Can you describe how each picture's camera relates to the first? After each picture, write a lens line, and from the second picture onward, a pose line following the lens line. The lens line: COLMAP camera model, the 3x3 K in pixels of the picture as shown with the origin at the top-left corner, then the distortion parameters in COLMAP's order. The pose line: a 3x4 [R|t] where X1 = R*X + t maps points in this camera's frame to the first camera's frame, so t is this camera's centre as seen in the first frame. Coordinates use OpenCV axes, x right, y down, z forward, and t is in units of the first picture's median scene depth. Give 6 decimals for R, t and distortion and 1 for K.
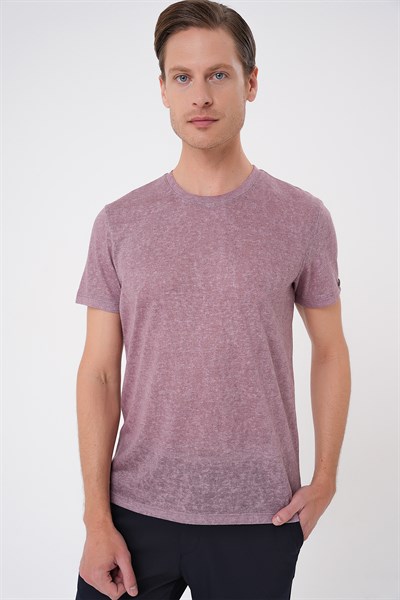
lens RADIAL K [[655.4, 0, 200.0], [0, 655.4, 300.0], [0, 0, 1]] dist [-0.054757, -0.025515]
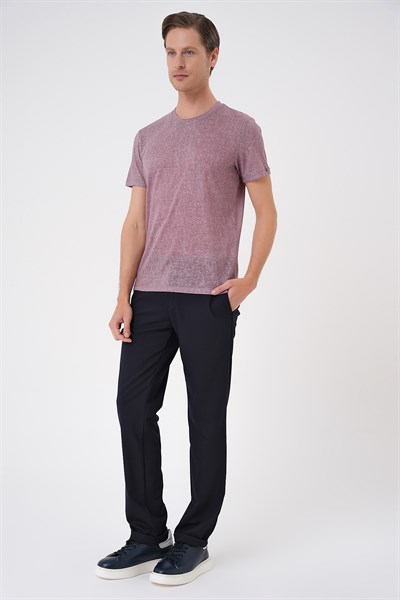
lens RADIAL K [[928.7, 0, 200.0], [0, 928.7, 300.0], [0, 0, 1]] dist [0.046920, -0.016859]
pose [[0.943422, 0.018437, -0.331083, 0.918831], [-0.054590, 0.993465, -0.100232, 0.606595], [0.327071, 0.112635, 0.938263, -1.370824]]
